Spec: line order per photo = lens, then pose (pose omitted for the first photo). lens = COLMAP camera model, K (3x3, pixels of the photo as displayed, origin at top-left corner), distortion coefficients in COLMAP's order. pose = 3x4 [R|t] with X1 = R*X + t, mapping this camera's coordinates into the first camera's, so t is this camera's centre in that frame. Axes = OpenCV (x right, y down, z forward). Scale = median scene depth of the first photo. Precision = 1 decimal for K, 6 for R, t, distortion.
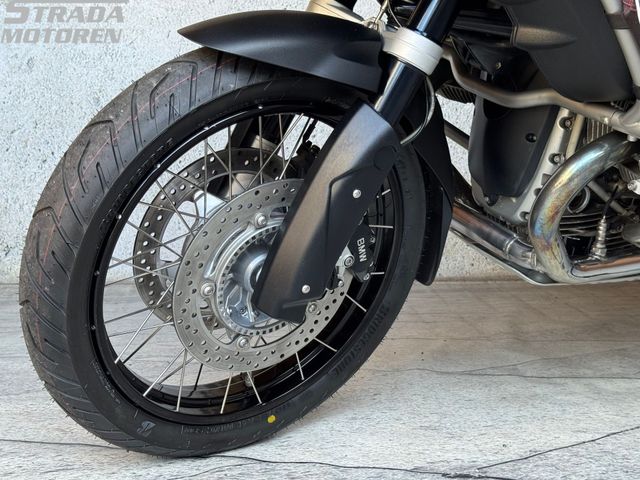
lens RADIAL K [[935.2, 0, 320.0], [0, 935.2, 240.0], [0, 0, 1]] dist [0.145661, -0.124928]
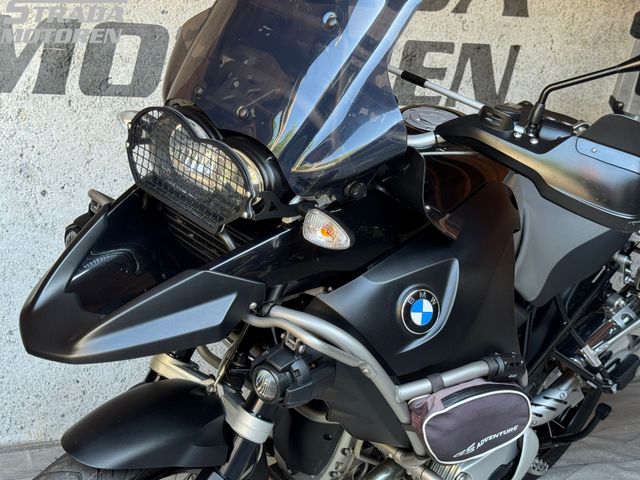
lens RADIAL K [[935.2, 0, 320.0], [0, 935.2, 240.0], [0, 0, 1]] dist [0.145661, -0.124928]
pose [[0.952547, -0.025055, 0.303359, -0.174805], [0.012247, 0.998954, 0.044049, -0.465754], [-0.304146, -0.038243, 0.951858, -0.198548]]
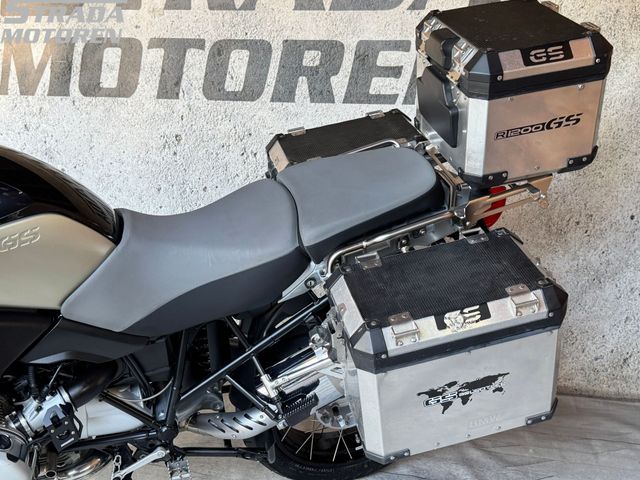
lens RADIAL K [[723.4, 0, 320.0], [0, 723.4, 240.0], [0, 0, 1]] dist [0.224898, -0.560660]
pose [[0.964986, 0.064237, -0.254315, 1.218185], [-0.024976, 0.987646, 0.154698, -0.642834], [0.261111, -0.142929, 0.954669, 0.080697]]
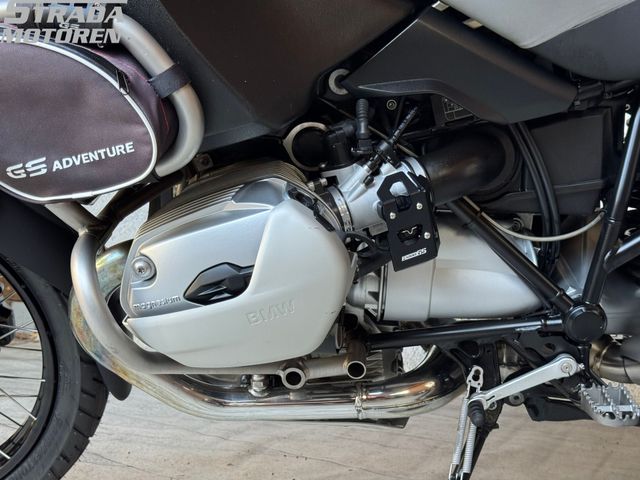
lens RADIAL K [[935.2, 0, 320.0], [0, 935.2, 240.0], [0, 0, 1]] dist [0.145661, -0.124928]
pose [[0.844275, 0.049157, -0.533650, 0.877736], [-0.086823, 0.995175, -0.045690, -0.089955], [0.528830, 0.084908, 0.844470, 0.388882]]
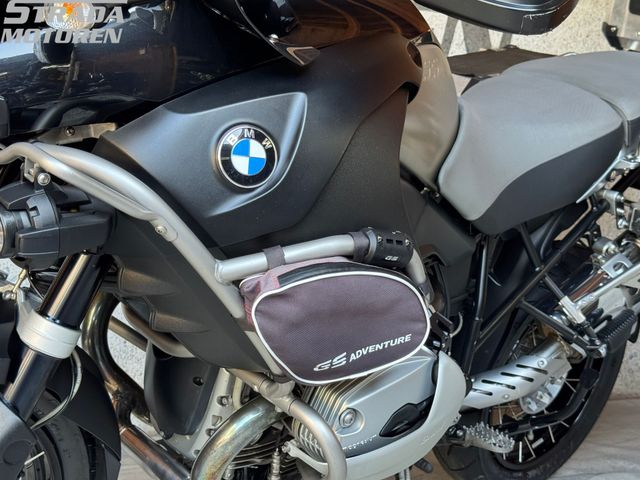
lens RADIAL K [[935.2, 0, 320.0], [0, 935.2, 240.0], [0, 0, 1]] dist [0.145661, -0.124928]
pose [[0.974164, -0.020877, 0.224873, 0.142275], [0.031610, 0.998521, -0.044237, -0.226956], [-0.223617, 0.050203, 0.973383, 0.013141]]
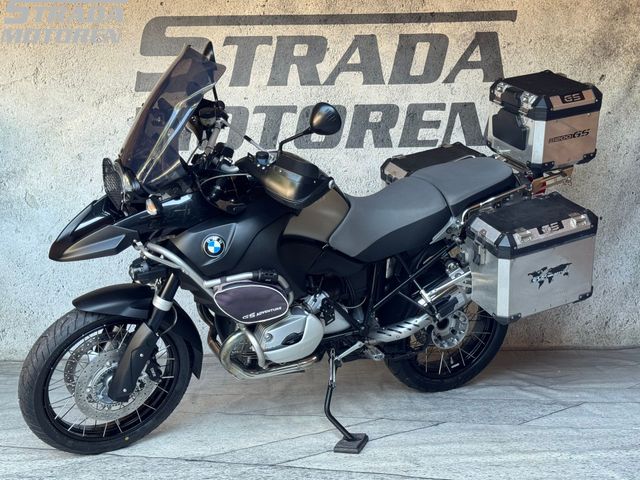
lens RADIAL K [[935.2, 0, 320.0], [0, 935.2, 240.0], [0, 0, 1]] dist [0.145661, -0.124928]
pose [[0.996890, -0.016472, -0.077059, 0.712714], [0.016066, 0.999854, -0.005886, -0.332213], [0.077144, 0.004630, 0.997009, -1.550752]]
